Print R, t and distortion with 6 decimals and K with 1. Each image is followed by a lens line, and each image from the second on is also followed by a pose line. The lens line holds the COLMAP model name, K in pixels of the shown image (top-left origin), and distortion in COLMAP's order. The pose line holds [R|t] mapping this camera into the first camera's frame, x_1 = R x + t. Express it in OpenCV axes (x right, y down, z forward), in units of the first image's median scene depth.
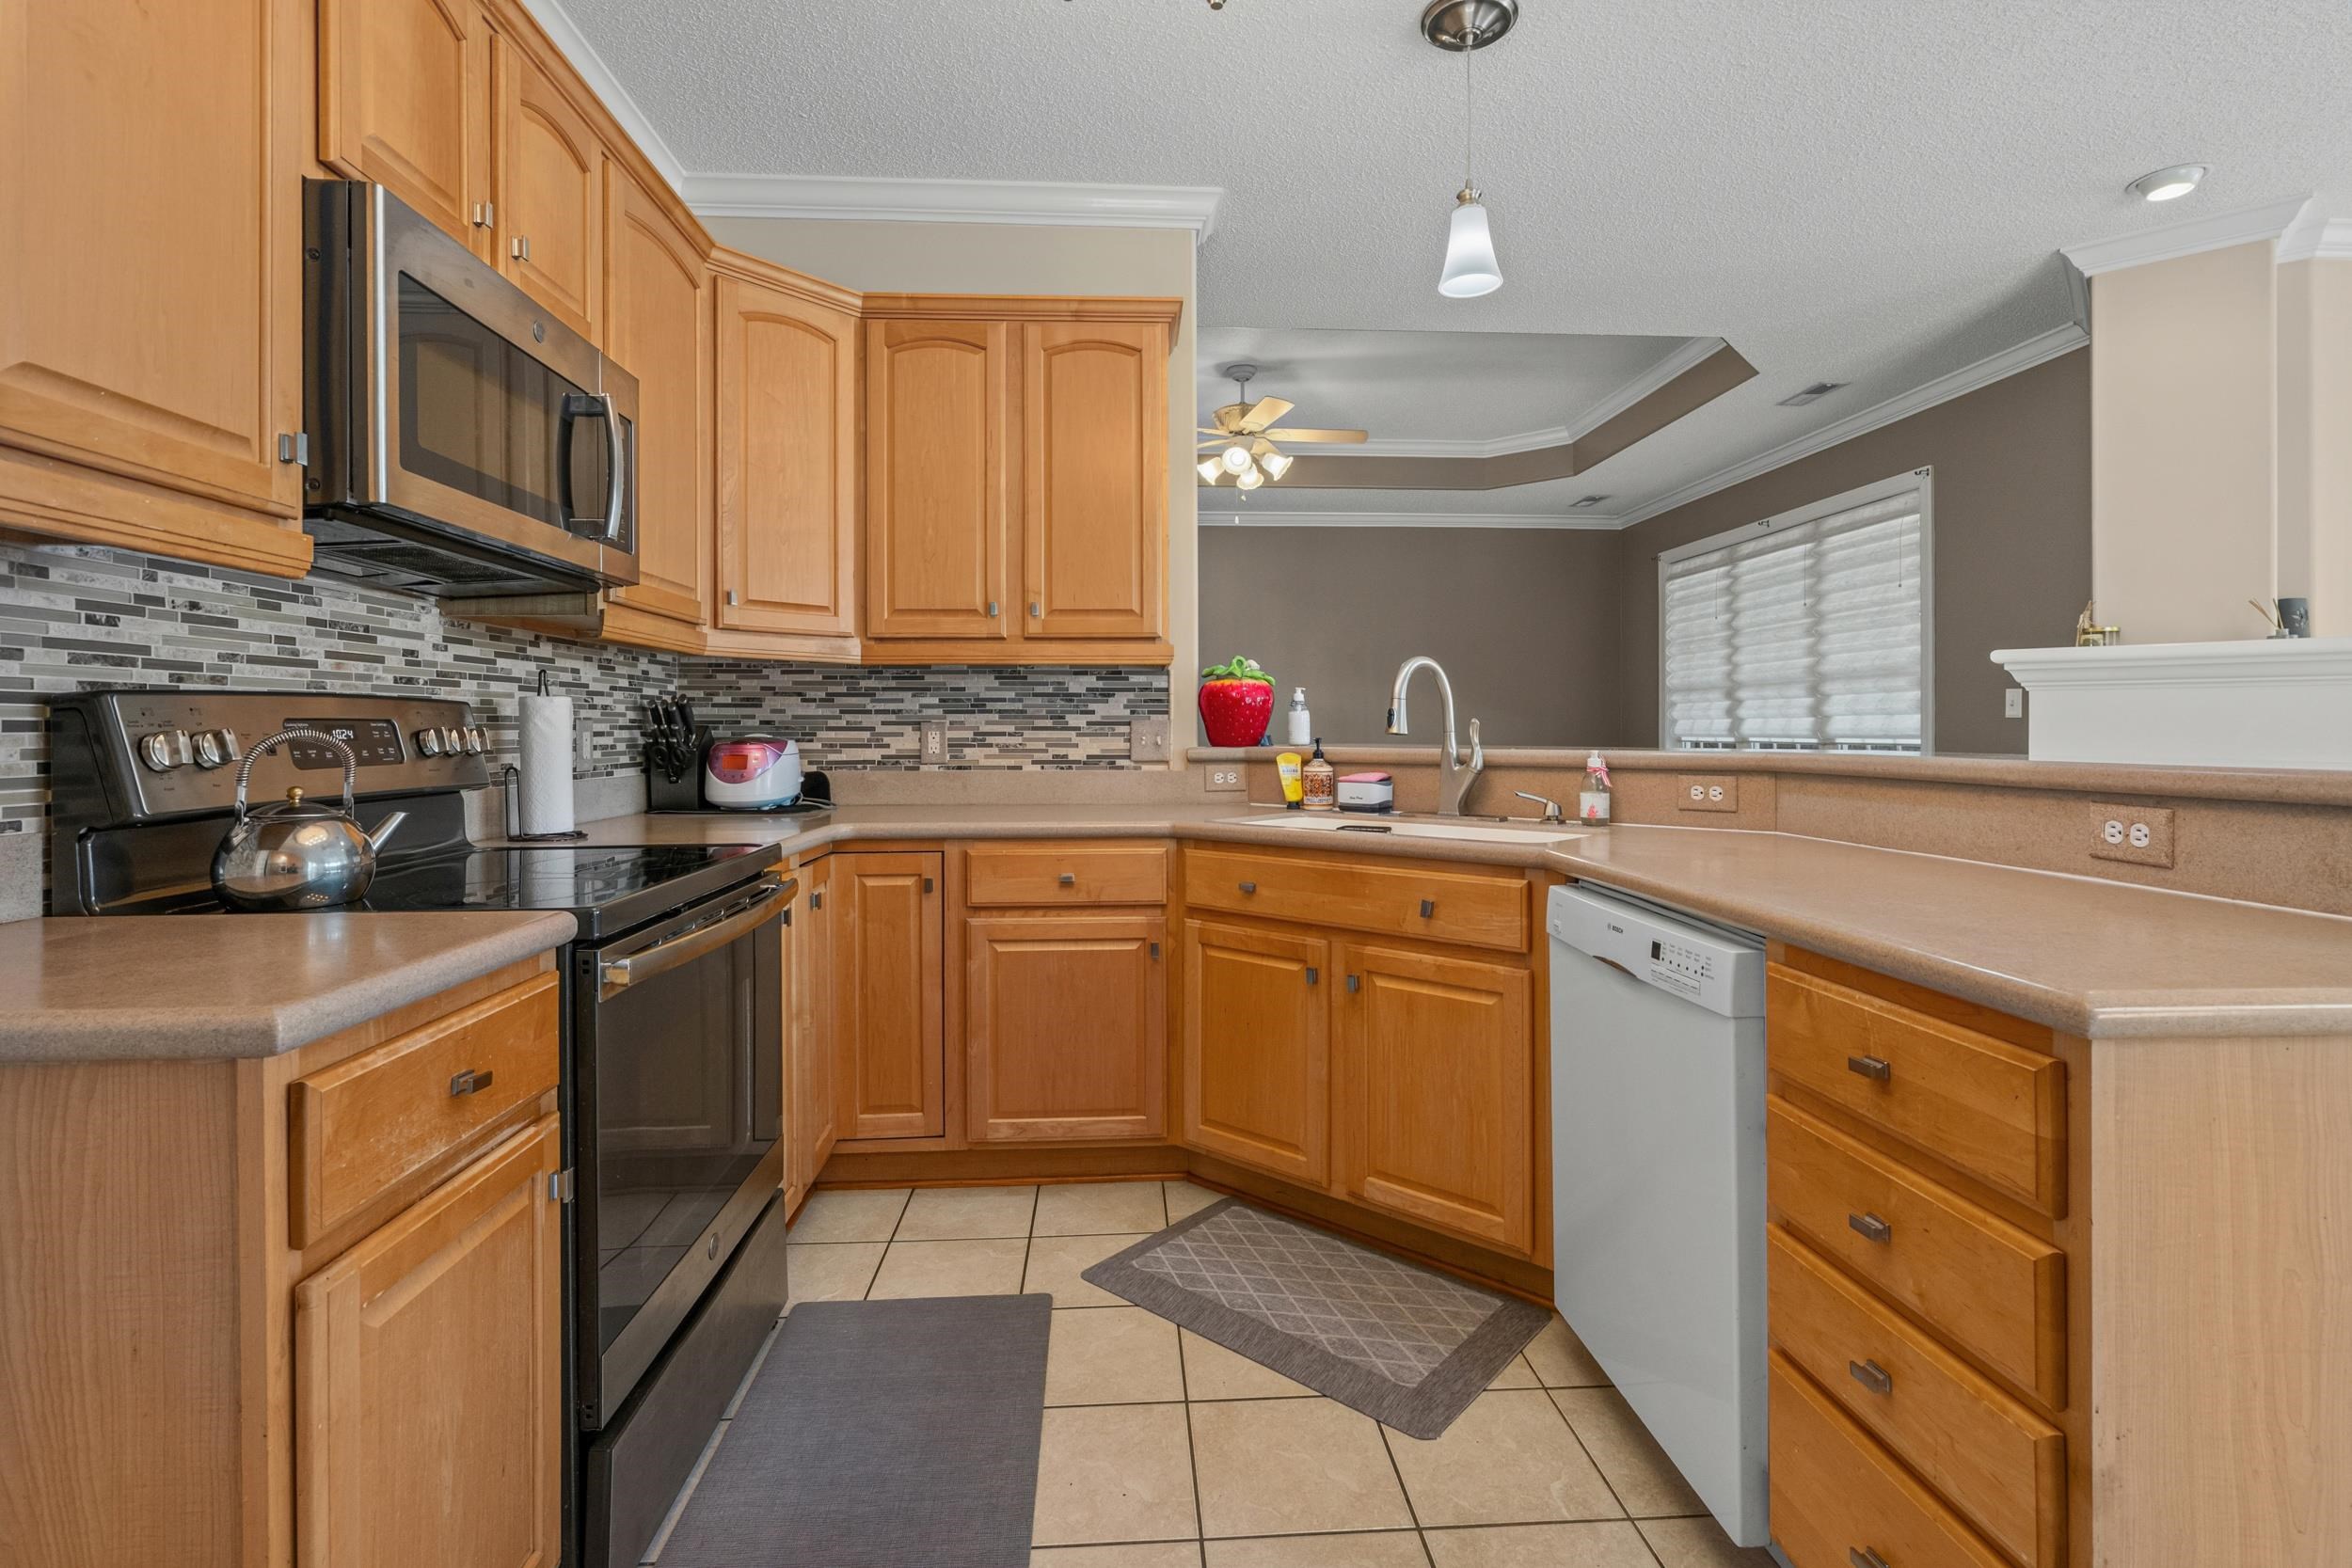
lens RADIAL K [[1082.0, 0, 1170.3], [0, 1082.0, 731.5], [0, 0, 1]] dist [-0.003197, 0.001004]
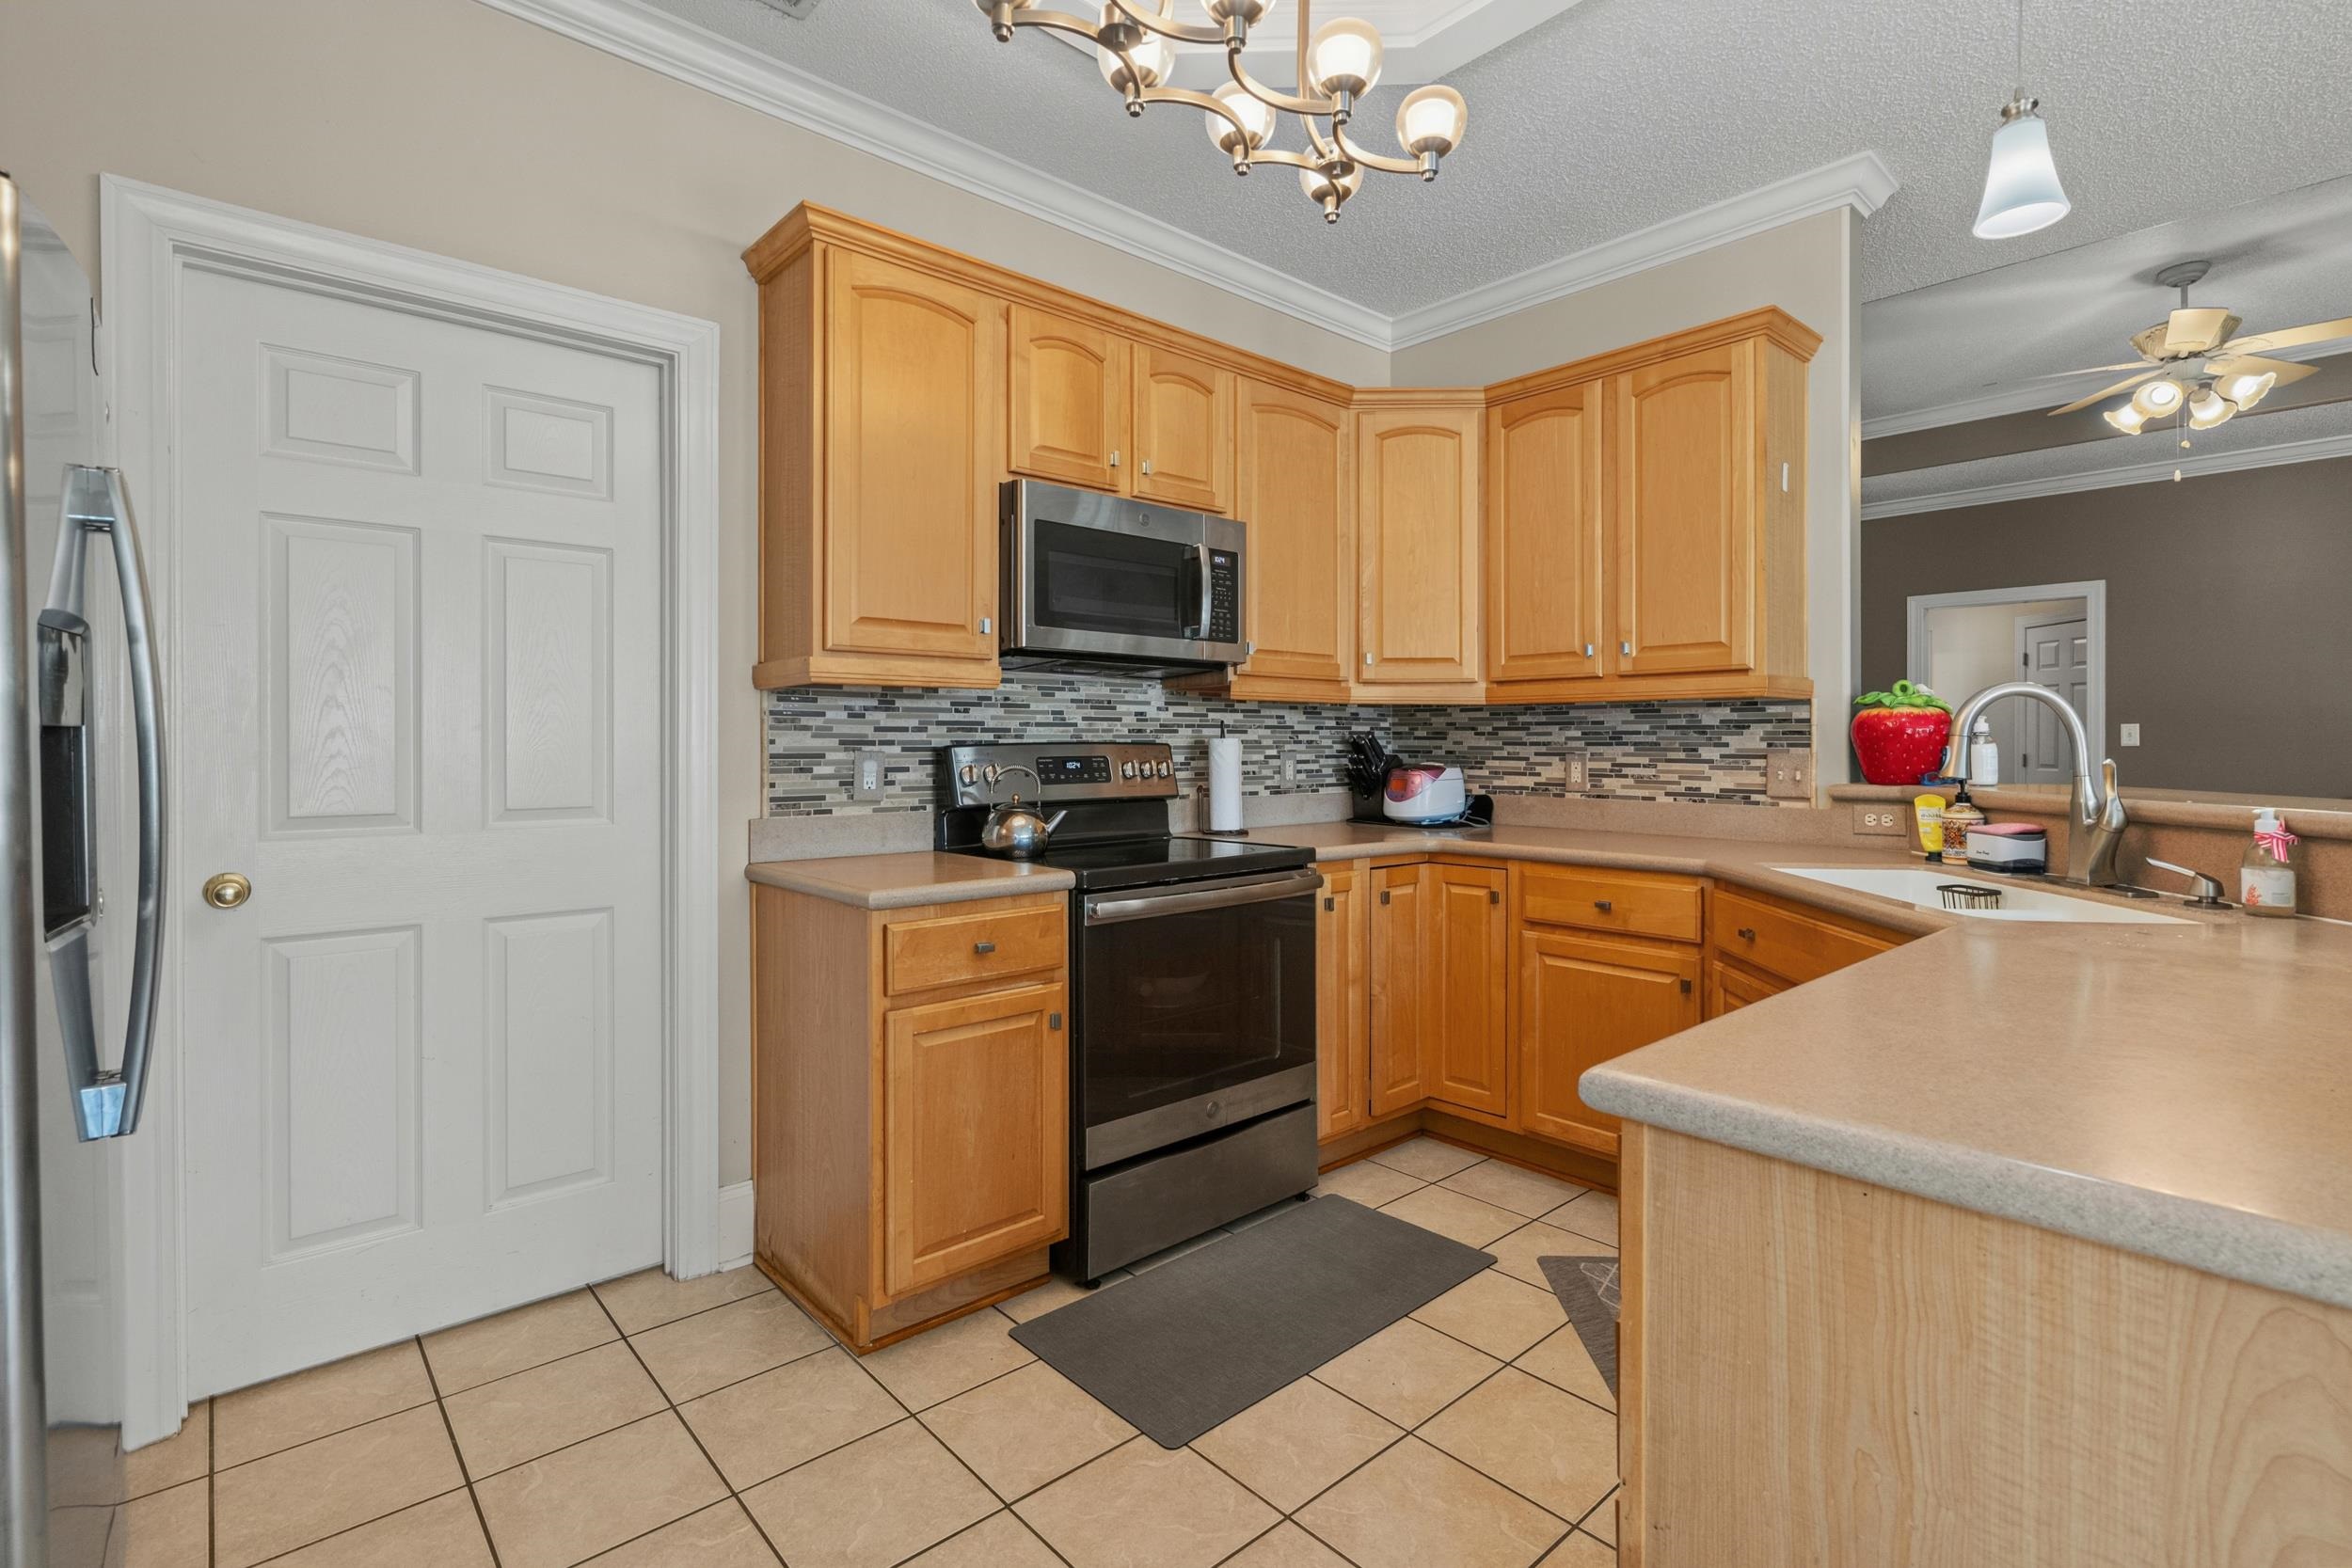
lens RADIAL K [[1082.0, 0, 1180.6], [0, 1082.0, 749.5], [0, 0, 1]] dist [-0.003197, 0.001004]
pose [[0.627165, 0.006004, -0.778863, 0.464047], [-0.002942, 0.999981, 0.005339, -0.021168], [0.778881, -0.001057, 0.627171, 0.013687]]
